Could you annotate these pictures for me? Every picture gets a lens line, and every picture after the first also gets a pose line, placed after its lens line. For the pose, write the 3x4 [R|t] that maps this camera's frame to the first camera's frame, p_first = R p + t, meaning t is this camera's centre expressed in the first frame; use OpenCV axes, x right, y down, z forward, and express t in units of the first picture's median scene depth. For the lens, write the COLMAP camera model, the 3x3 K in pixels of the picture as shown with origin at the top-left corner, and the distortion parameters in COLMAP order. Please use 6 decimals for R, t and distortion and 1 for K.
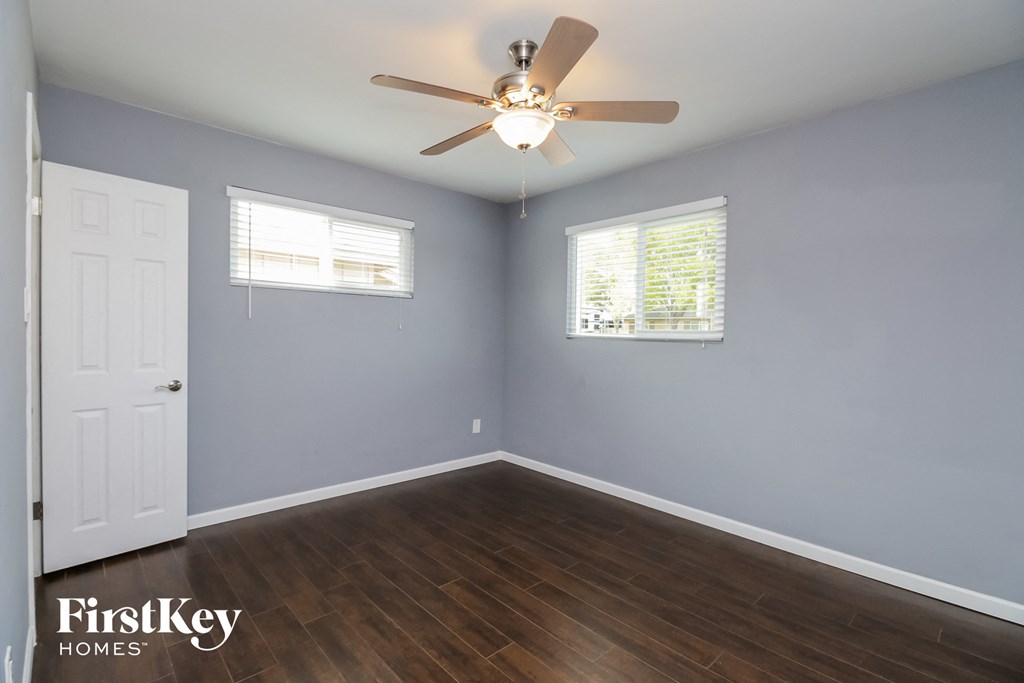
lens RADIAL K [[470.4, 0, 512.1], [0, 470.4, 332.8], [0, 0, 1]] dist [0.000152, -0.000140]
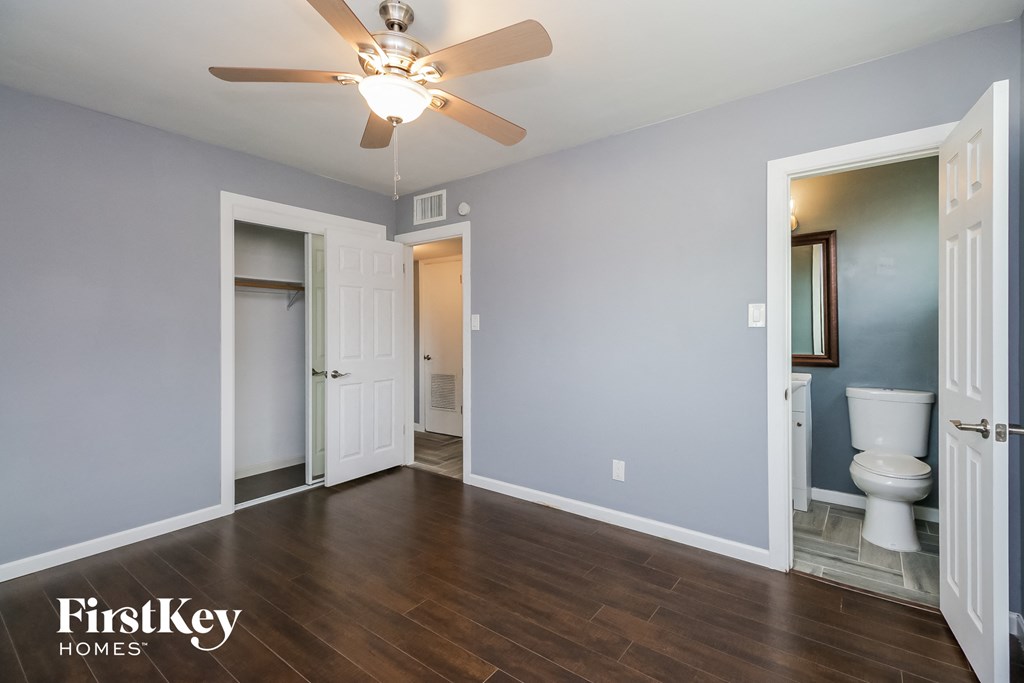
lens RADIAL K [[470.4, 0, 512.1], [0, 470.4, 332.8], [0, 0, 1]] dist [0.000152, -0.000140]
pose [[-0.985667, -0.011825, -0.168285, -0.048795], [-0.013319, 0.999881, 0.007754, -0.004428], [0.168173, 0.009884, -0.985708, 1.908939]]
